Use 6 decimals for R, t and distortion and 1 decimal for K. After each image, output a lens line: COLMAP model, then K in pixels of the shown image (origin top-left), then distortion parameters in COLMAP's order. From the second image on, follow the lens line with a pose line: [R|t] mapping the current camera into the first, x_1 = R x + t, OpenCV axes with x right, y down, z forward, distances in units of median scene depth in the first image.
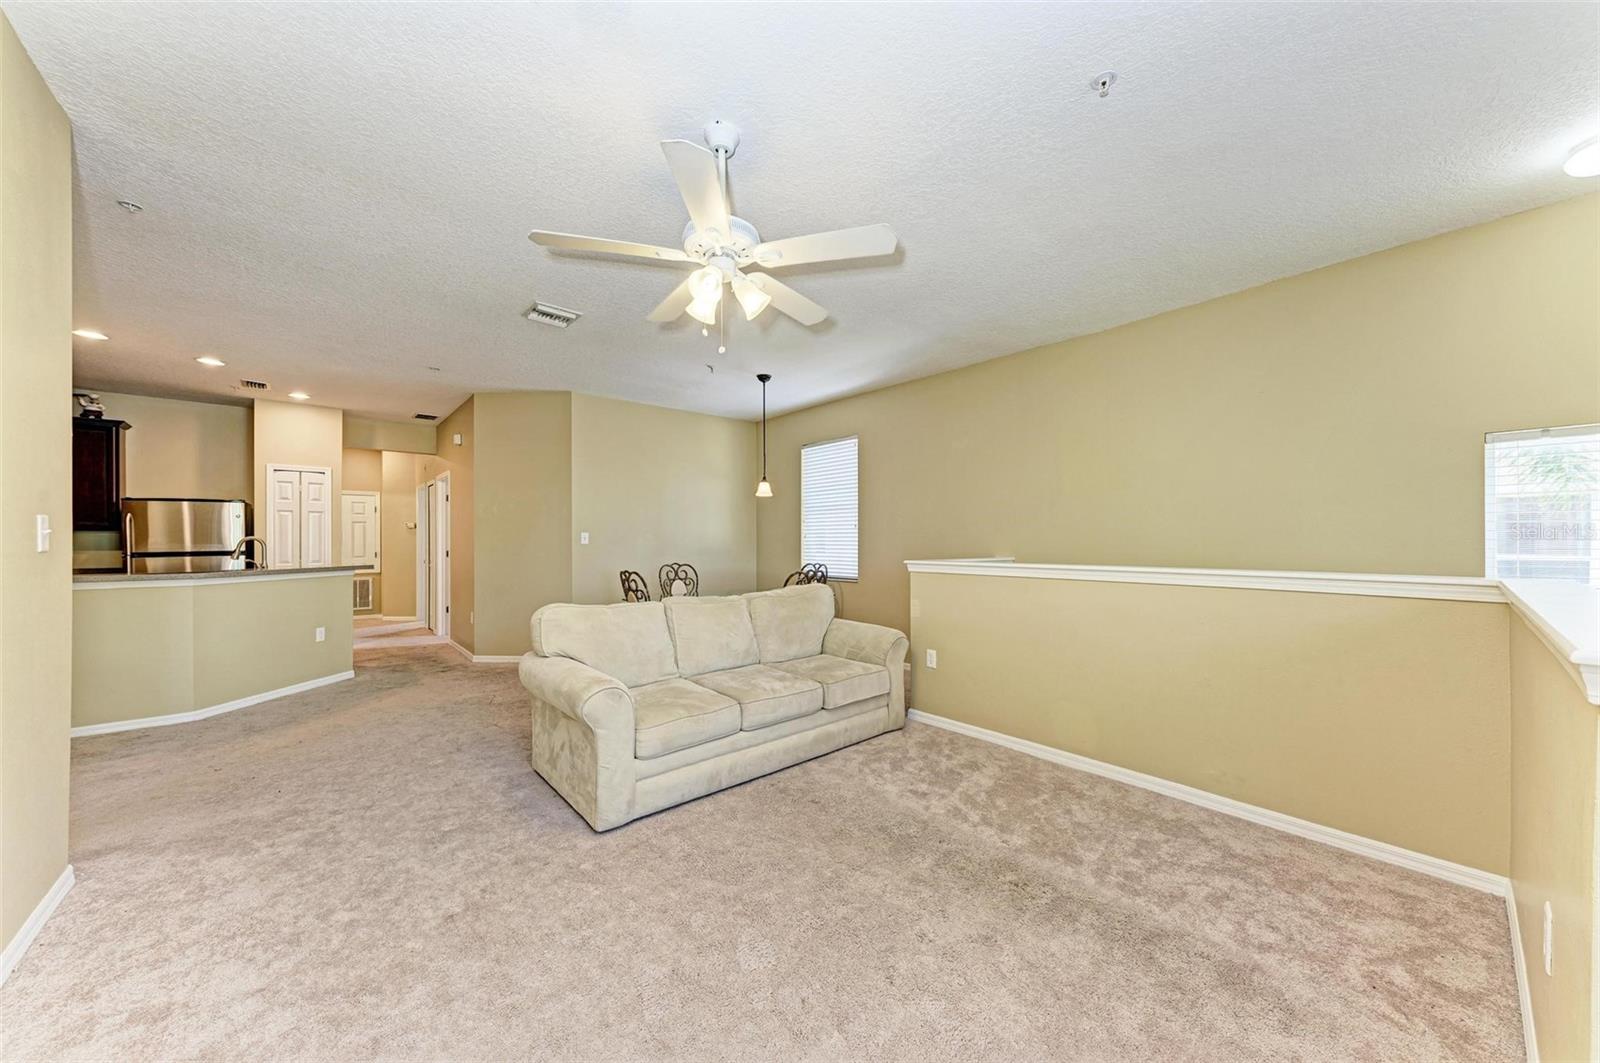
lens RADIAL K [[561.0, 0, 806.0], [0, 561.0, 538.7], [0, 0, 1]] dist [0.015932, -0.006518]
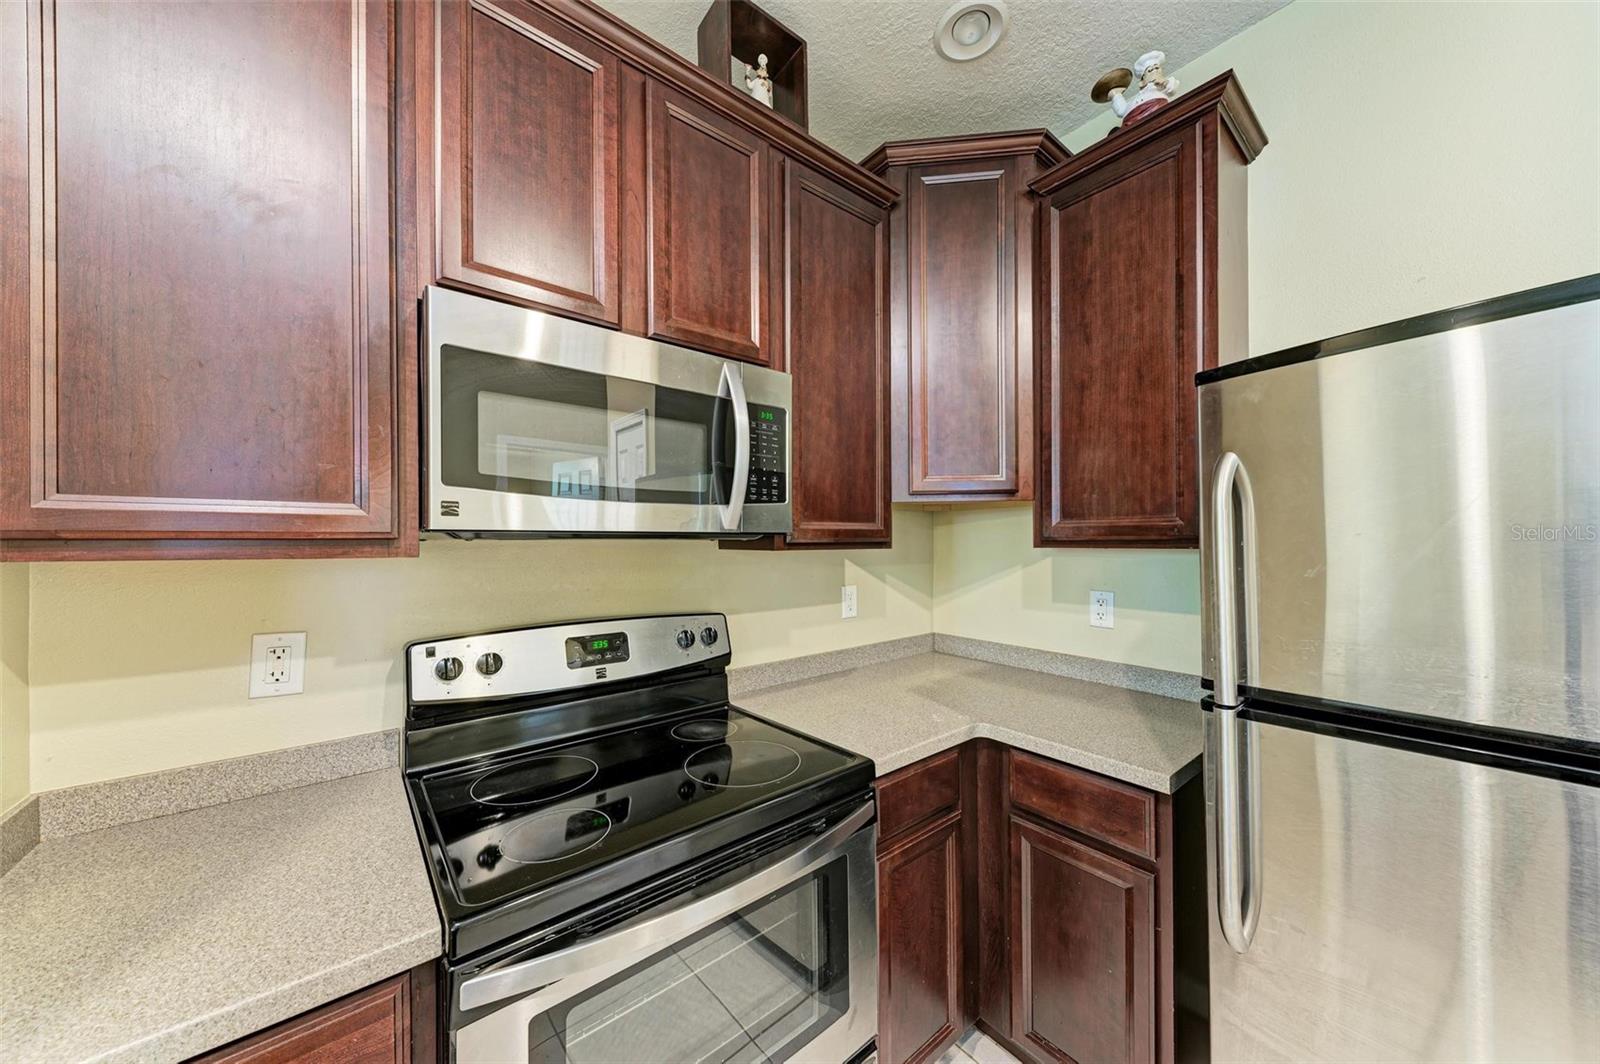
lens RADIAL K [[544.0, 0, 802.1], [0, 544.0, 540.9], [0, 0, 1]] dist [0.007375, -0.000263]
pose [[-0.039634, -0.001812, -0.999213, -1.528413], [0.008294, 0.999963, -0.002143, -0.028169], [0.999180, -0.008373, -0.039617, 1.307264]]
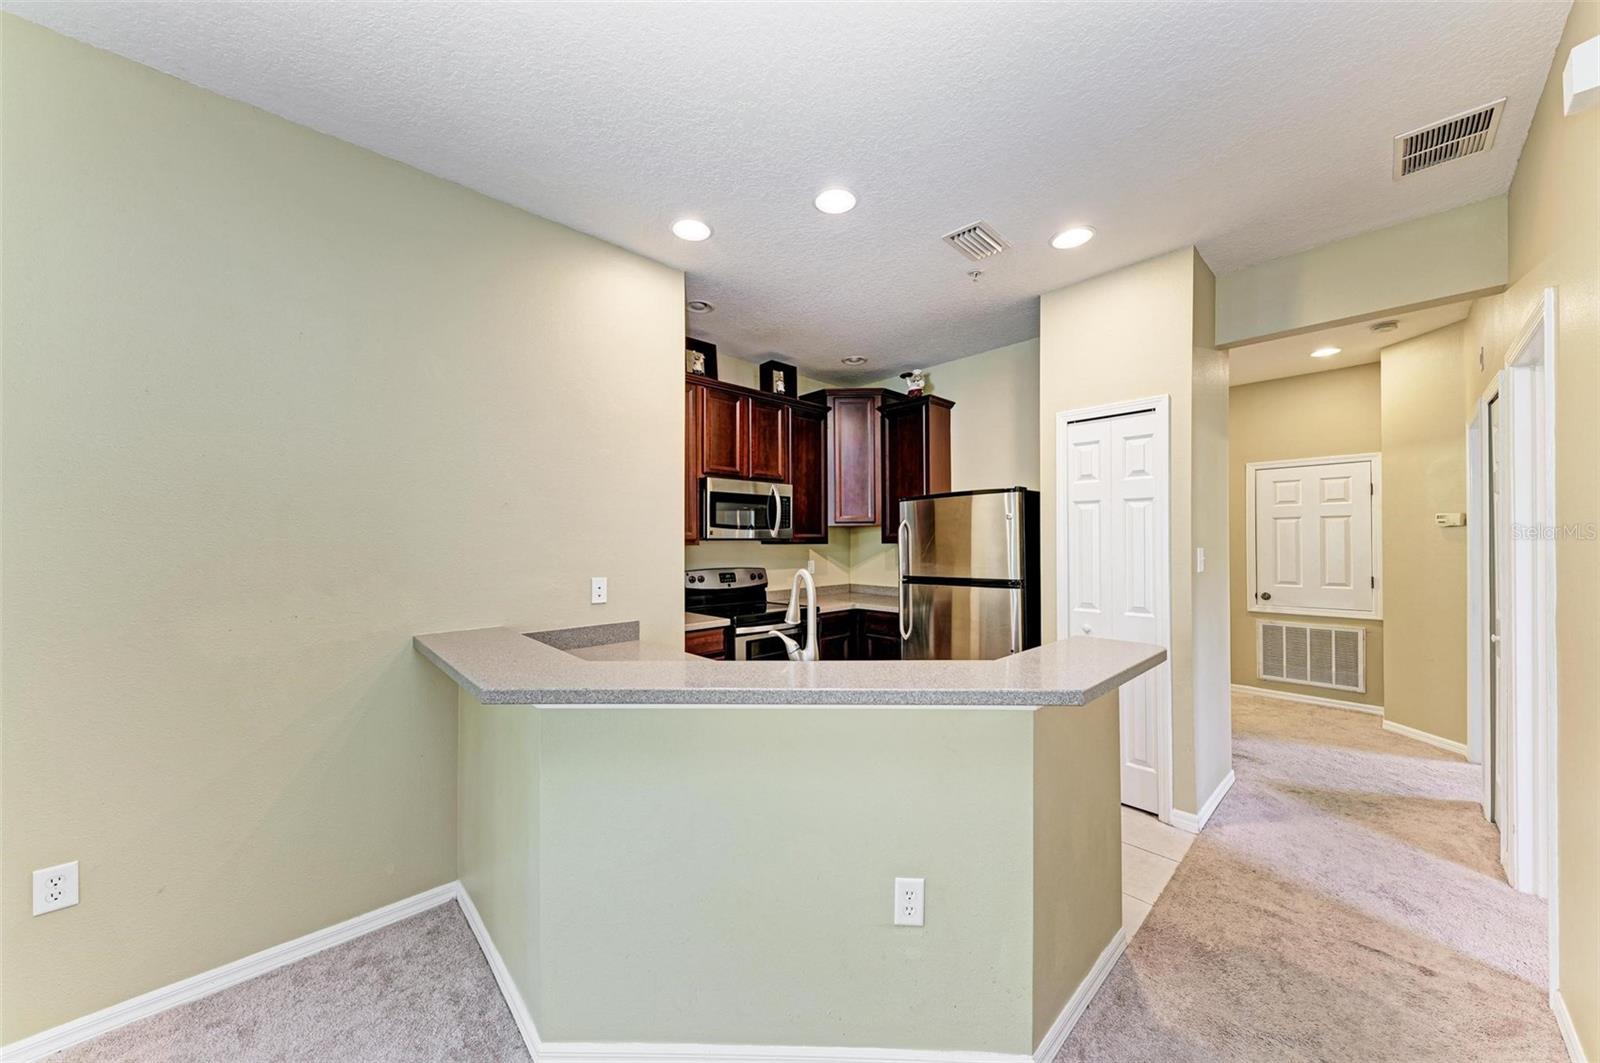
lens RADIAL K [[561.0, 0, 806.0], [0, 561.0, 538.7], [0, 0, 1]] dist [0.015932, -0.006518]
pose [[0.044074, -0.004923, -0.999016, -0.757546], [0.008696, 0.999952, -0.004544, -0.028314], [0.998990, -0.008487, 0.044115, 1.262536]]
